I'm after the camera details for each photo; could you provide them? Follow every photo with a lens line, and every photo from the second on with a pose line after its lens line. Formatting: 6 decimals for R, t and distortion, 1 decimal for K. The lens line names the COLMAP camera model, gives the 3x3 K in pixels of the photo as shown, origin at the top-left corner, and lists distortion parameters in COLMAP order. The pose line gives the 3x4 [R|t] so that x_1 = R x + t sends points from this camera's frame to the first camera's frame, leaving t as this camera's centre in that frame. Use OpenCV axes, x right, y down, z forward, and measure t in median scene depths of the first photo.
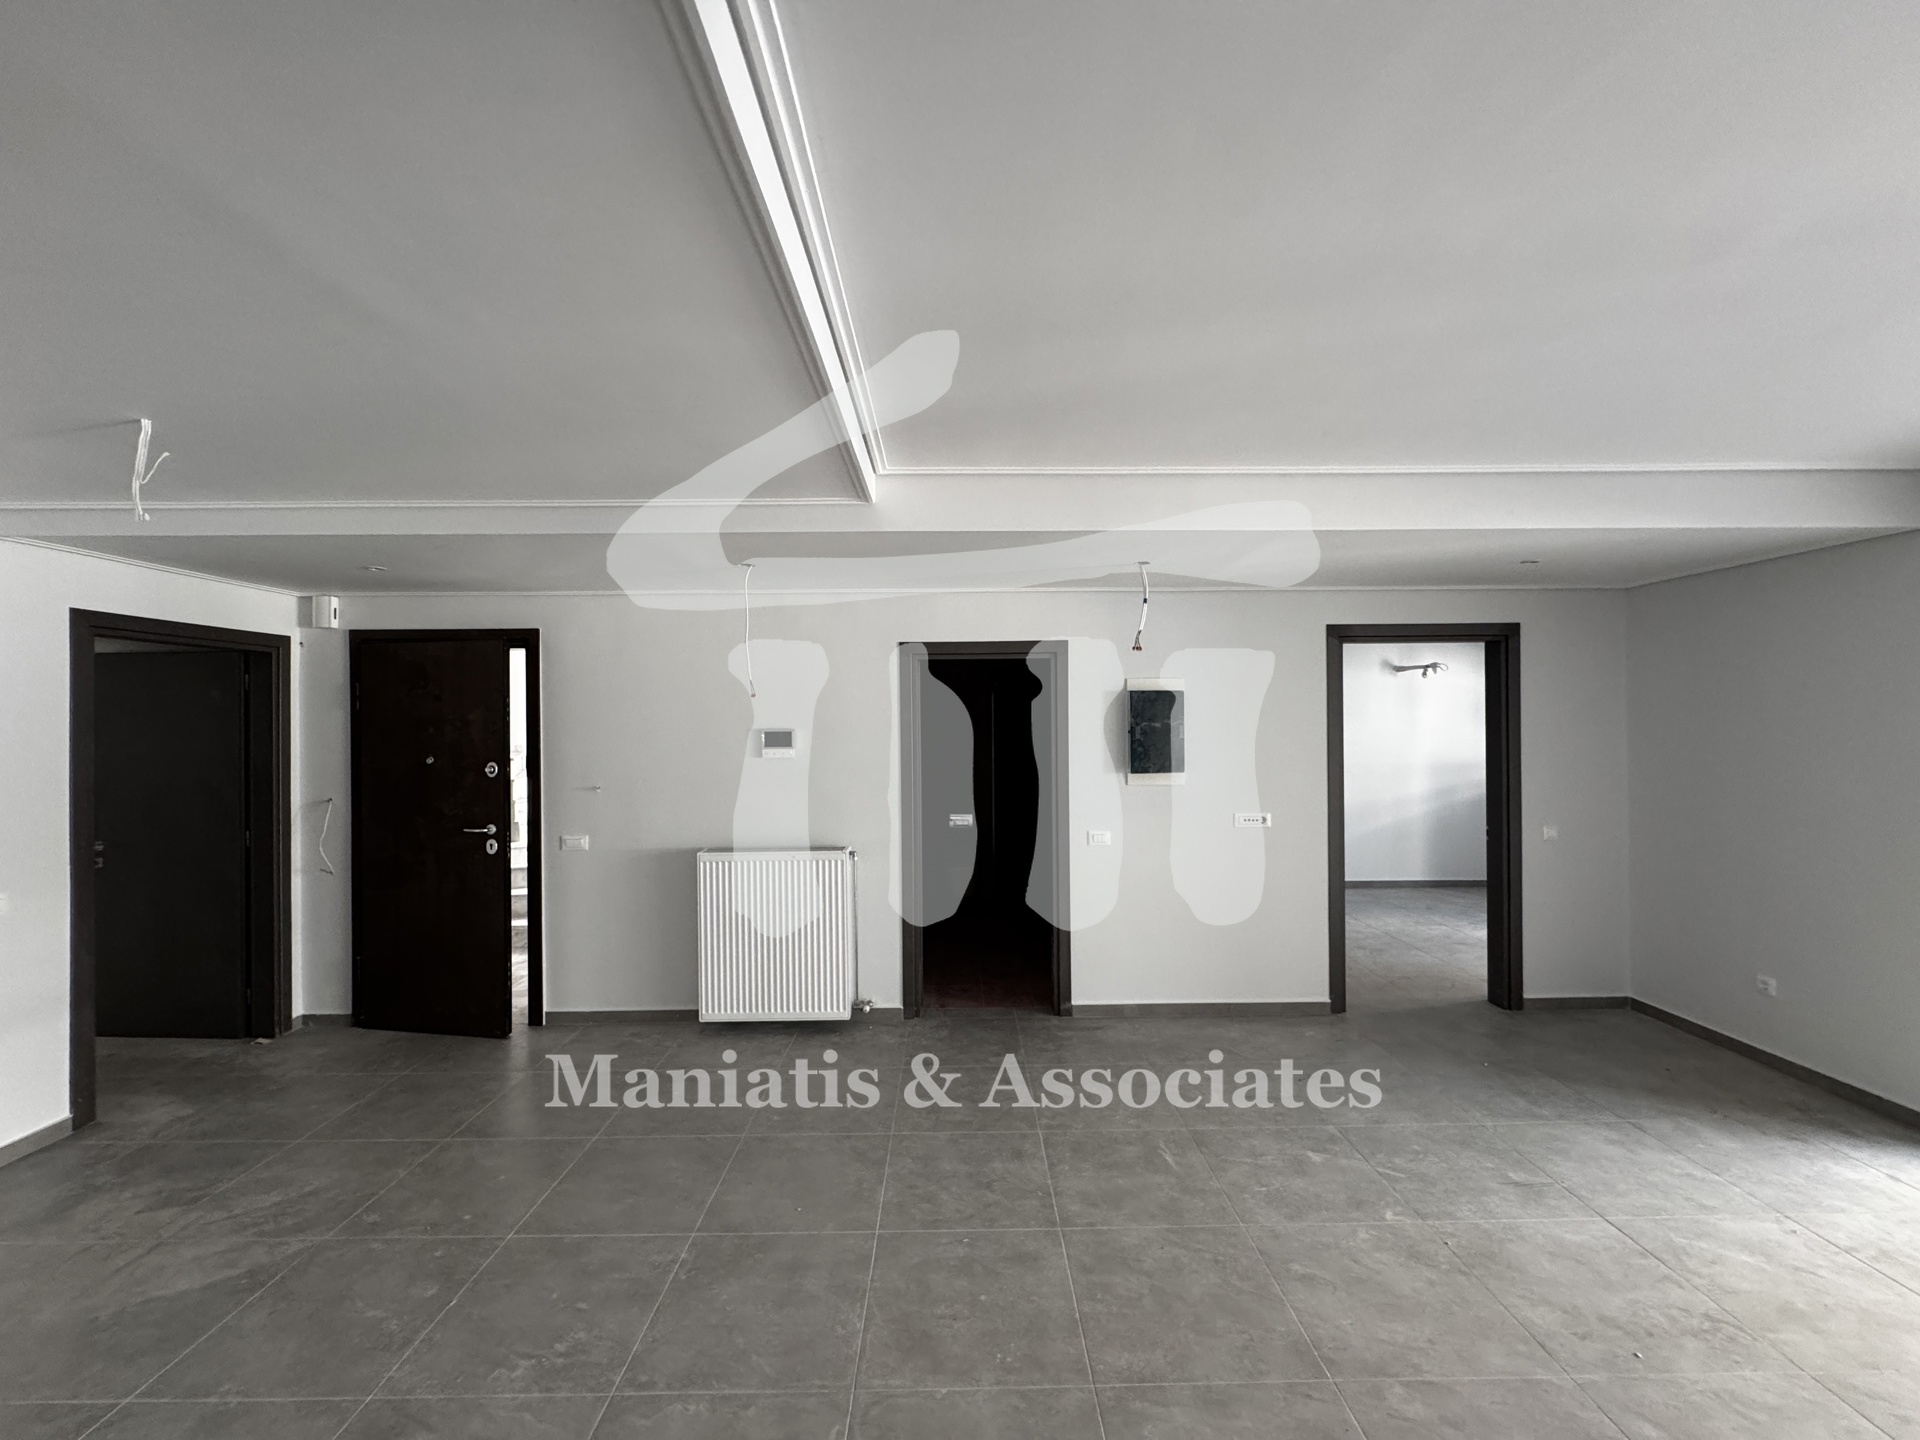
lens RADIAL K [[769.8, 0, 960.5], [0, 769.8, 722.1], [0, 0, 1]] dist [-0.003216, 0.001196]
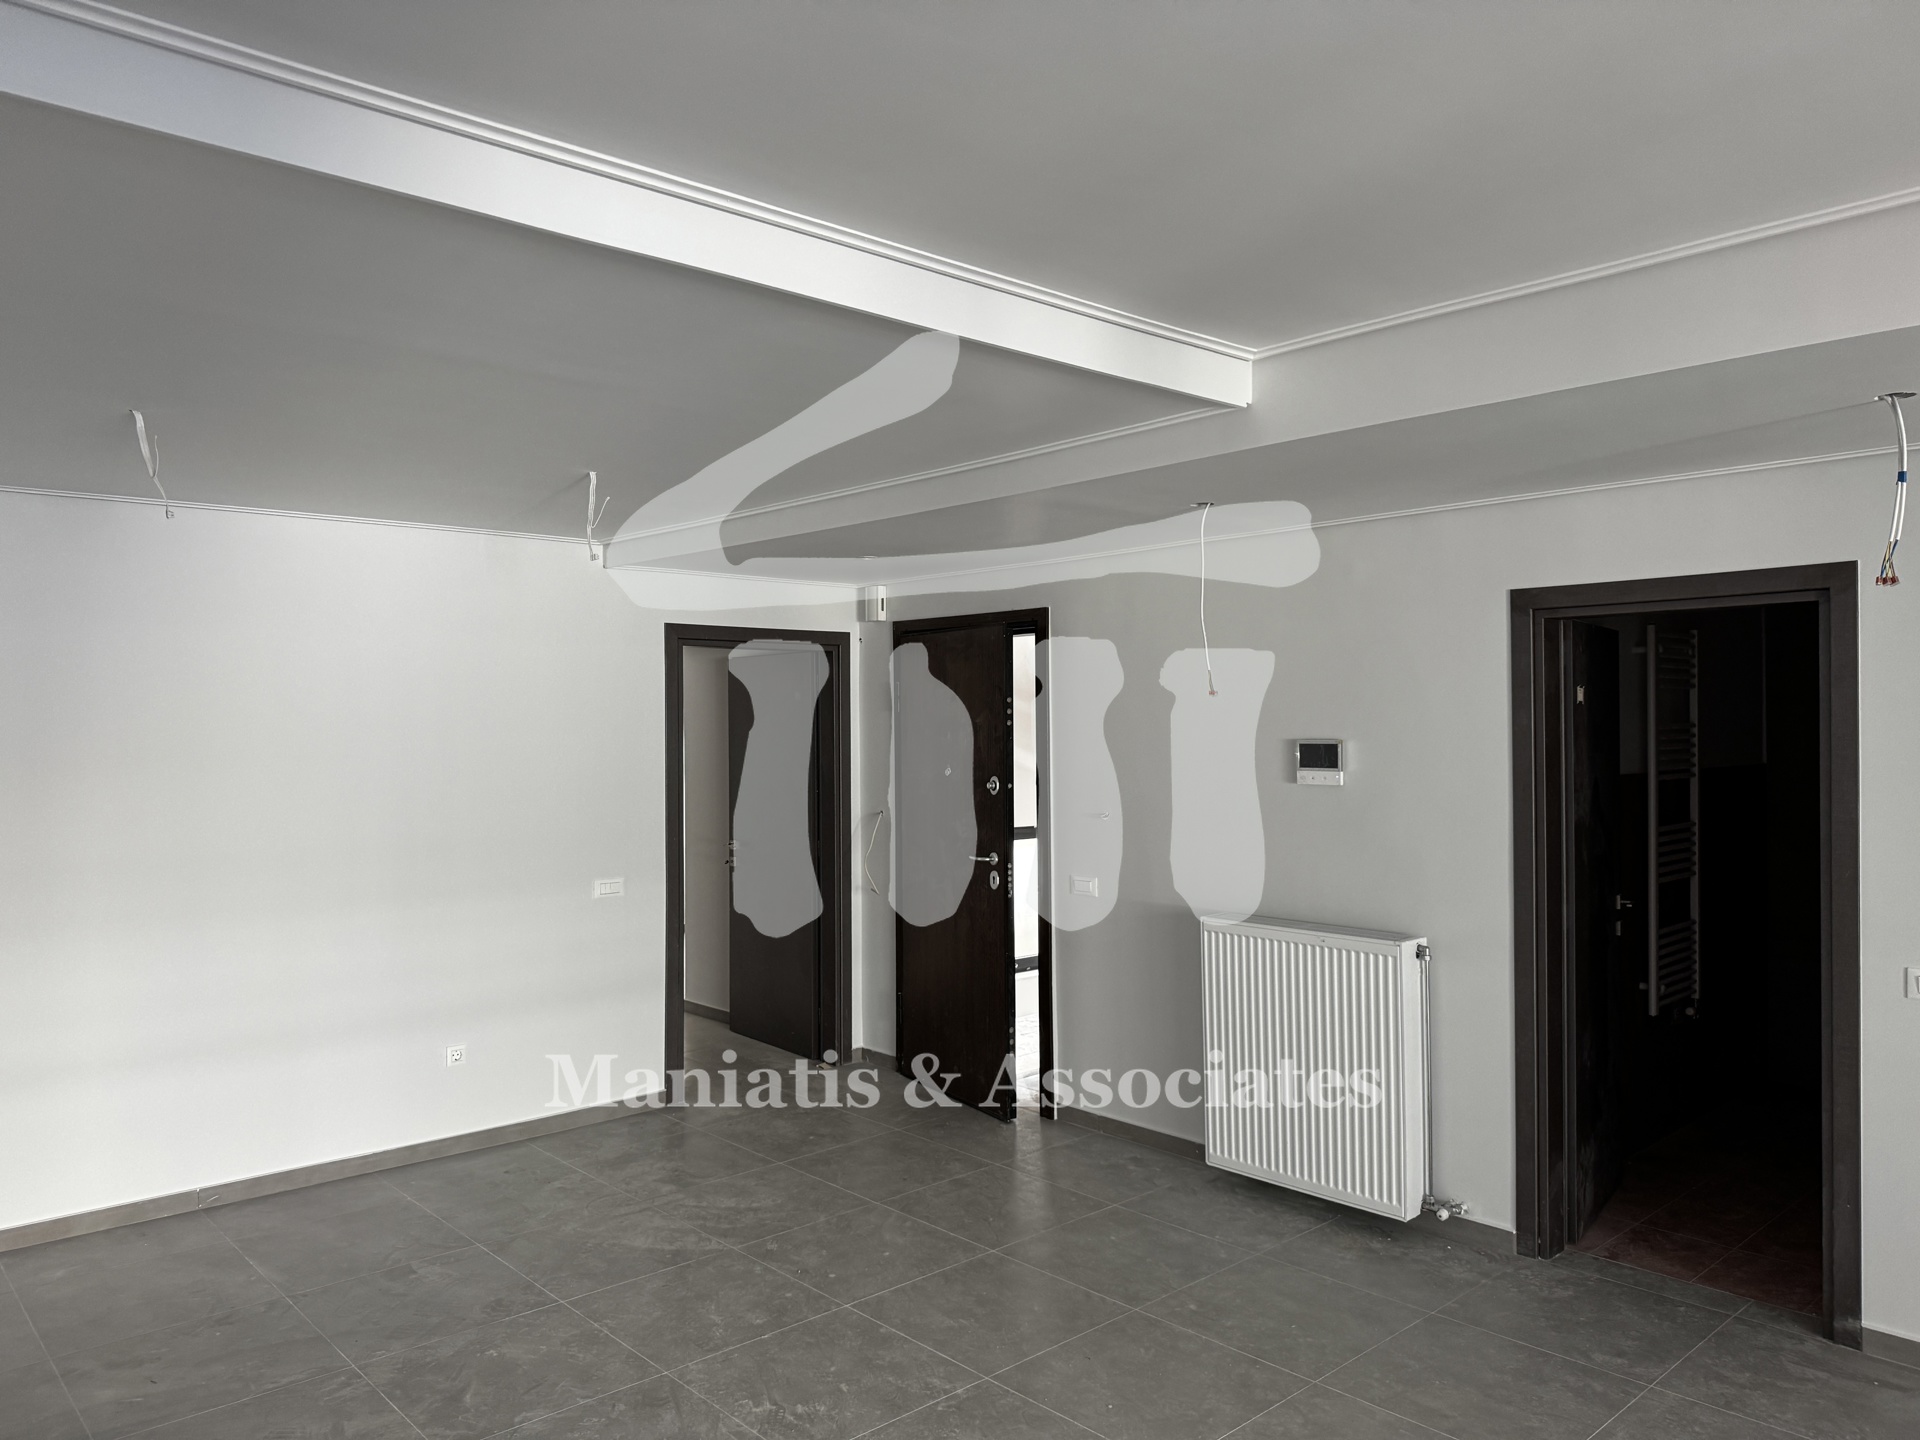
lens RADIAL K [[1354.7, 0, 947.6], [0, 1354.7, 716.5], [0, 0, 1]] dist [0.030495, -0.040538]
pose [[0.663913, 0.000078, -0.747810, 0.418110], [0.004085, 0.999985, 0.003731, -0.016501], [0.747799, -0.005532, 0.663902, 0.020248]]
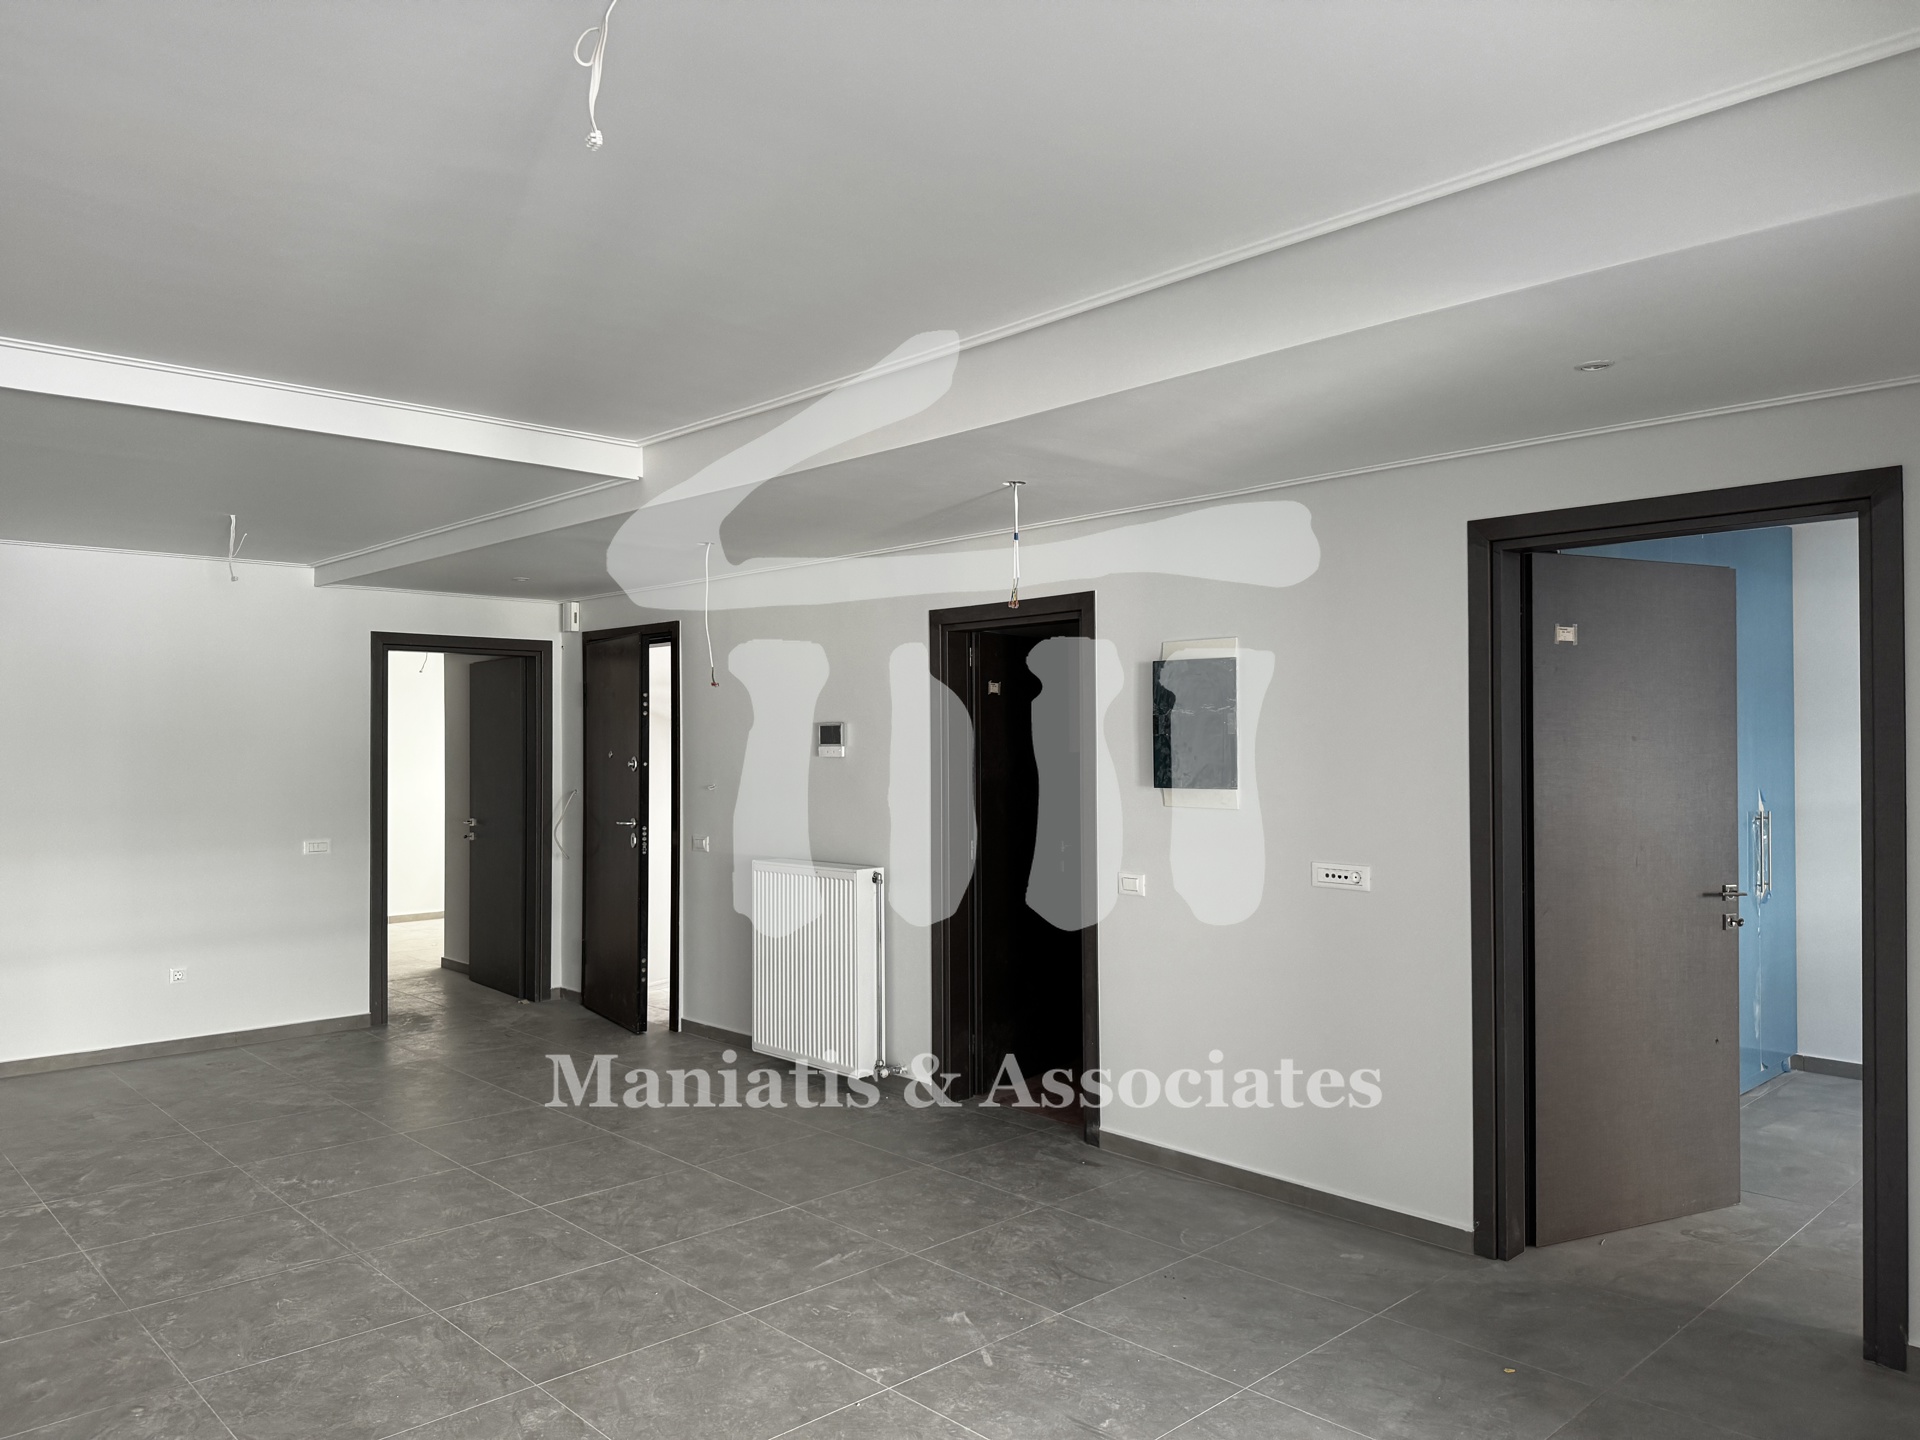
lens RADIAL K [[1354.7, 0, 968.8], [0, 1354.7, 729.3], [0, 0, 1]] dist [0.030495, -0.040538]
pose [[0.683050, -0.001559, -0.730370, 0.981497], [0.001277, 0.999999, -0.000940, 0.018705], [0.730371, -0.000290, 0.683051, 0.109852]]
